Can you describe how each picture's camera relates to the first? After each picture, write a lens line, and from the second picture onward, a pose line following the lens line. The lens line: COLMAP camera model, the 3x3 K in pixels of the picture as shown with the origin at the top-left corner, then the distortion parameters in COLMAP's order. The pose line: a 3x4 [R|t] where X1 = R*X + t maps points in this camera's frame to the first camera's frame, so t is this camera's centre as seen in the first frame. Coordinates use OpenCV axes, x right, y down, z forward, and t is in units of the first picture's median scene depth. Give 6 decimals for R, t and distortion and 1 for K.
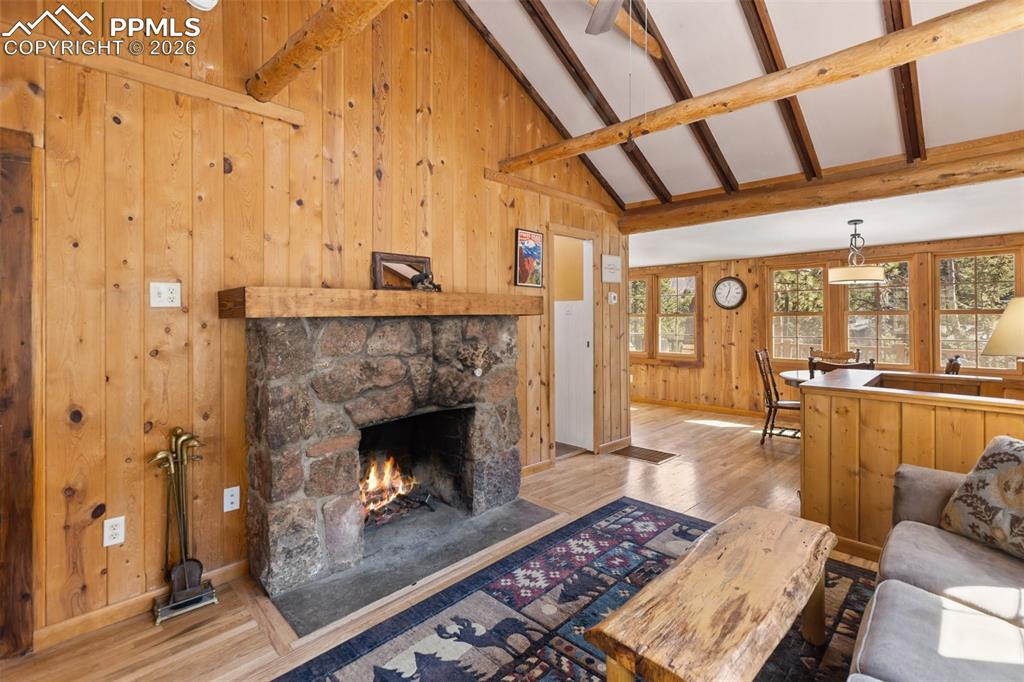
lens RADIAL K [[472.8, 0, 517.4], [0, 472.8, 316.1], [0, 0, 1]] dist [0.009389, -0.003202]
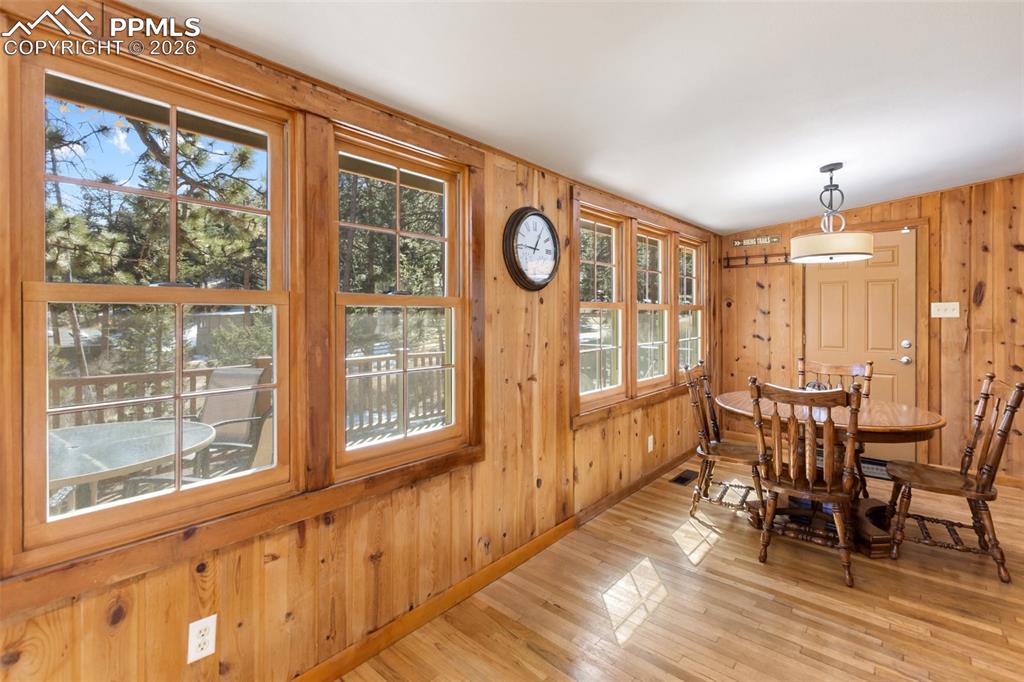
lens RADIAL K [[472.8, 0, 519.2], [0, 472.8, 317.1], [0, 0, 1]] dist [0.009389, -0.003202]
pose [[-0.064216, 0.001704, 0.997935, 0.122868], [-0.004061, 0.999990, -0.001969, 0.019157], [-0.997928, -0.004179, -0.064208, 2.258430]]
